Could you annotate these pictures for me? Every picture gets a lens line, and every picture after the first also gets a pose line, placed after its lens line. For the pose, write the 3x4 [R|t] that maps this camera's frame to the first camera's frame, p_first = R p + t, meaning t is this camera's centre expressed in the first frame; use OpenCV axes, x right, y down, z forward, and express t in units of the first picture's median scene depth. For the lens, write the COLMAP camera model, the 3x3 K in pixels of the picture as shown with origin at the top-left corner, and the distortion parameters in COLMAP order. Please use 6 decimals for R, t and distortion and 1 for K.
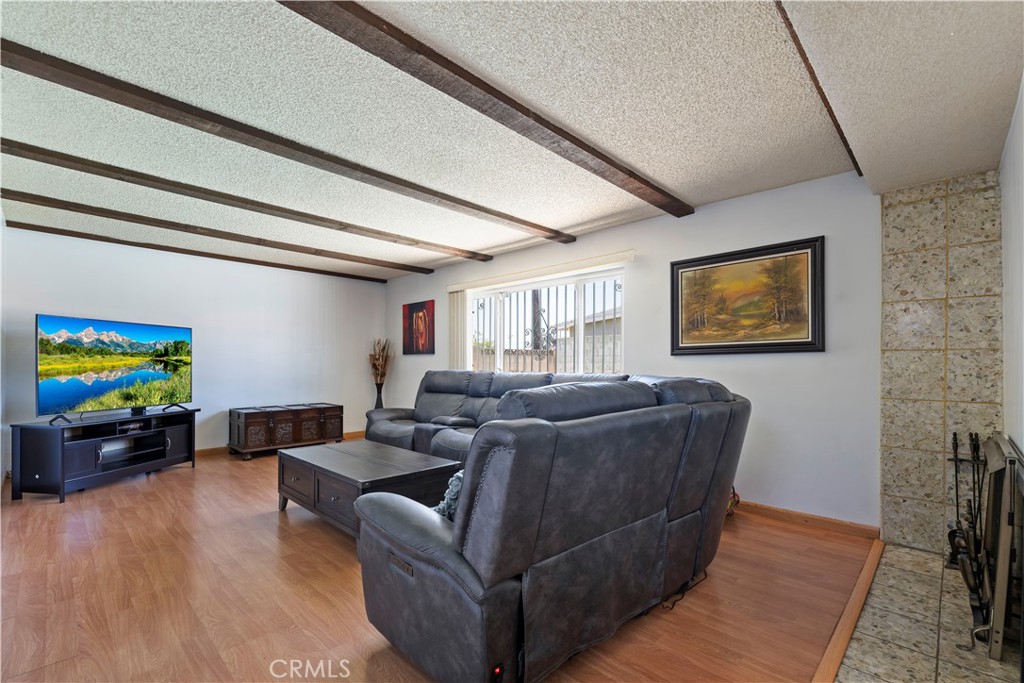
lens RADIAL K [[457.4, 0, 506.0], [0, 457.4, 362.2], [0, 0, 1]] dist [-0.001232, 0.000972]
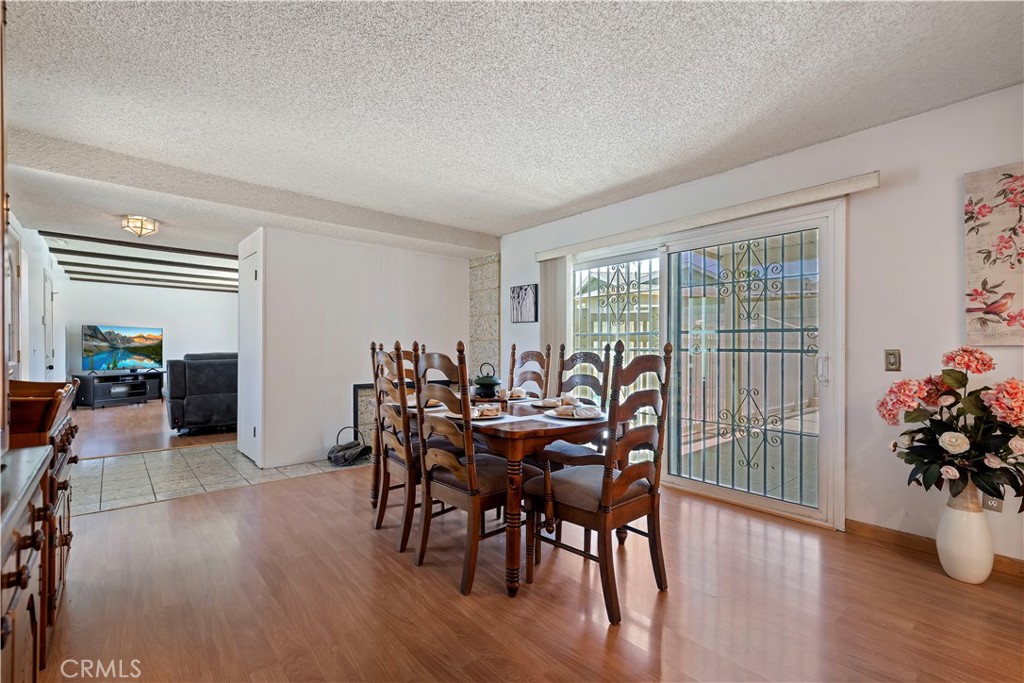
lens RADIAL K [[457.4, 0, 512.0], [0, 457.4, 345.5], [0, 0, 1]] dist [-0.001232, 0.000972]
pose [[0.997745, -0.002010, -0.067084, 0.932983], [0.002169, 0.999995, 0.002294, -0.003962], [0.067079, -0.002434, 0.997745, -0.831354]]
